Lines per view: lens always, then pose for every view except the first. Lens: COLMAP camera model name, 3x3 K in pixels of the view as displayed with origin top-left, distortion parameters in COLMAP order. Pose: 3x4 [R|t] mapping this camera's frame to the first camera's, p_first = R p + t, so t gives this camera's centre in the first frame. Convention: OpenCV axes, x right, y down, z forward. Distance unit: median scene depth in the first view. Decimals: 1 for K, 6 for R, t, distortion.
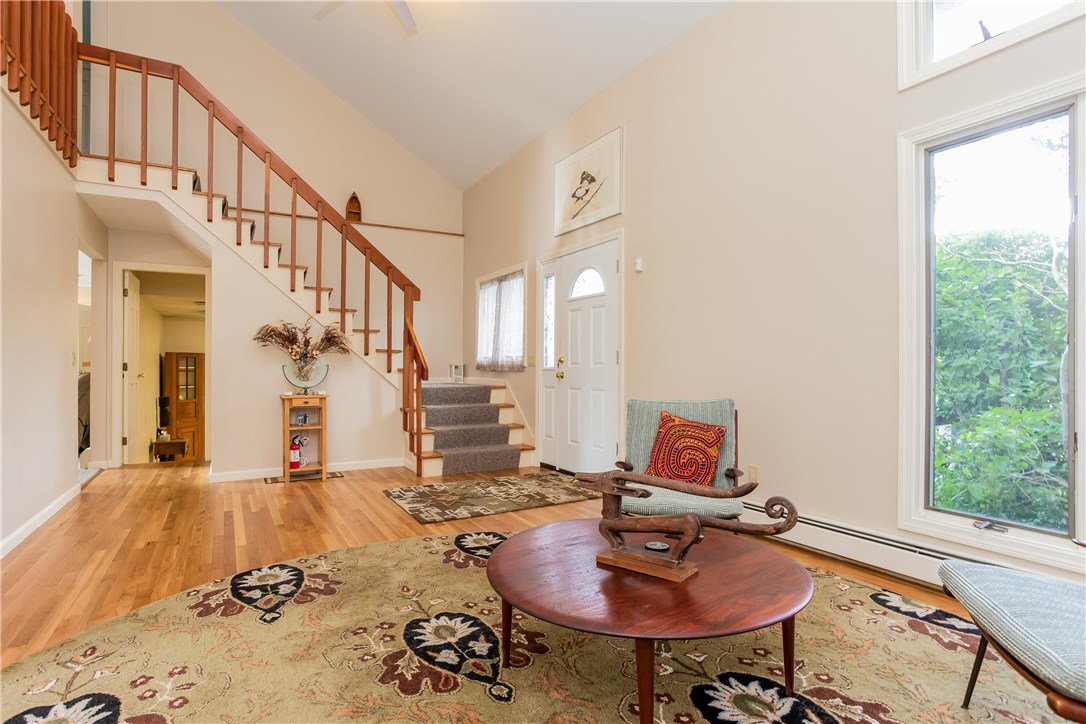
lens RADIAL K [[535.1, 0, 523.3], [0, 535.1, 378.3], [0, 0, 1]] dist [-0.040794, 0.017739]
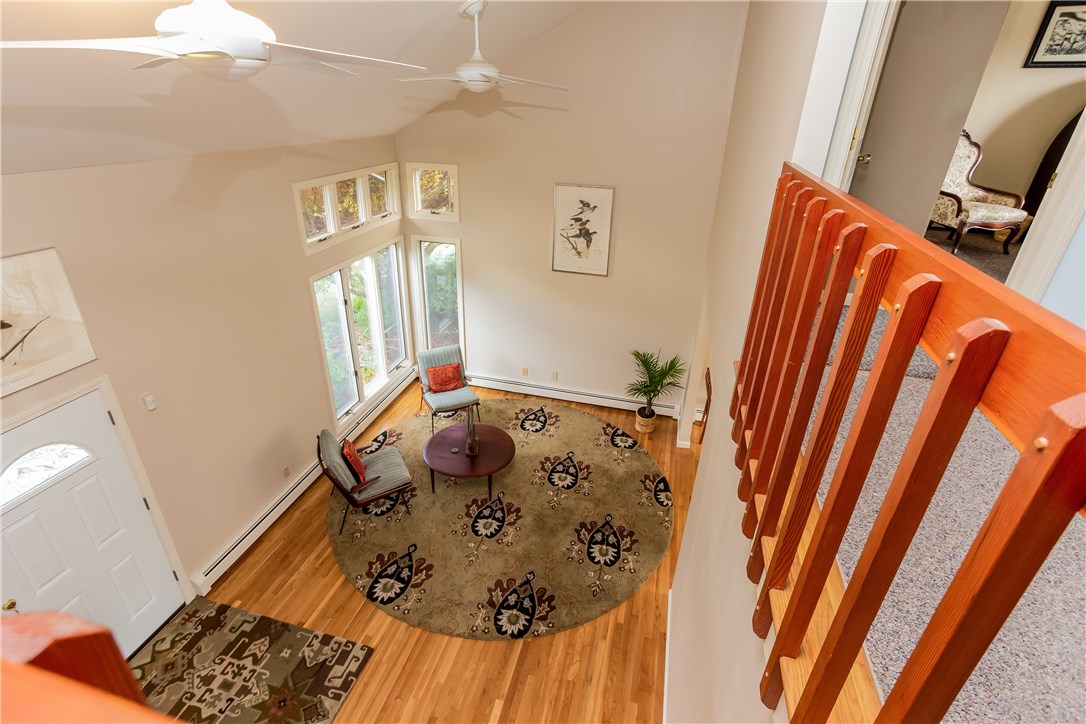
lens RADIAL K [[535.1, 0, 554.0], [0, 535.1, 362.9], [0, 0, 1]] dist [-0.040794, 0.017739]
pose [[-0.732286, -0.345793, 0.586672, -1.280385], [-0.028659, 0.876375, 0.480776, -1.157588], [-0.680394, 0.335252, -0.651667, 1.724659]]
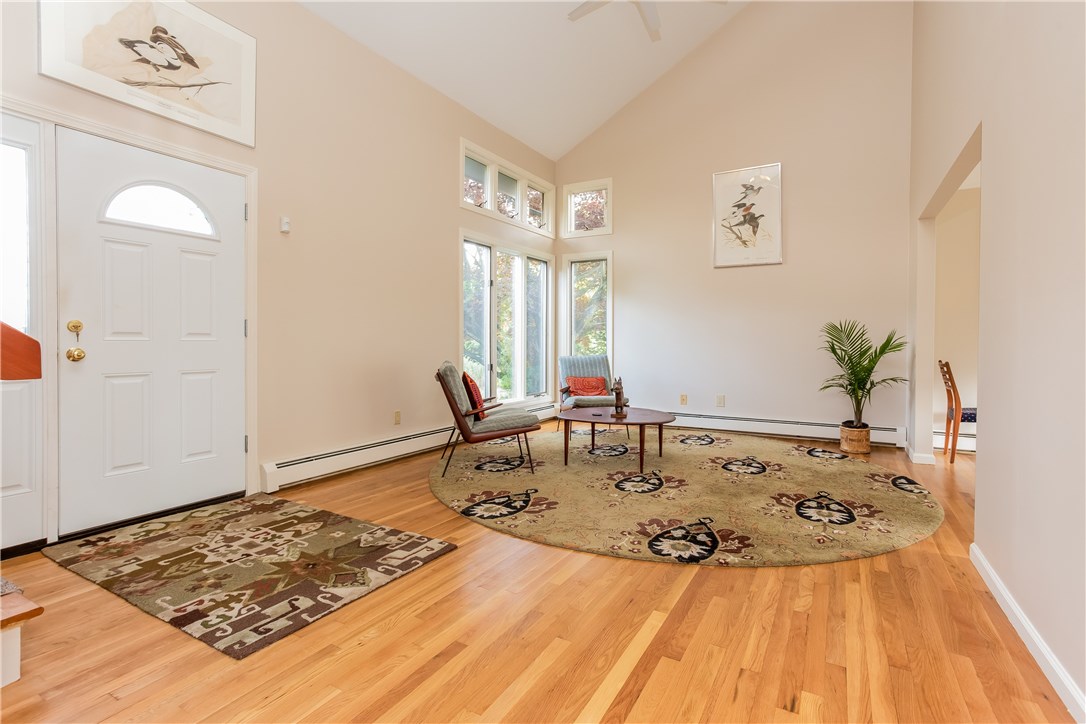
lens RADIAL K [[535.1, 0, 538.7], [0, 535.1, 359.0], [0, 0, 1]] dist [-0.040794, 0.017739]
pose [[-0.509997, -0.029881, 0.859657, -1.199150], [0.013479, 0.998996, 0.042721, -0.032549], [-0.860071, 0.033375, -0.509082, 1.722652]]
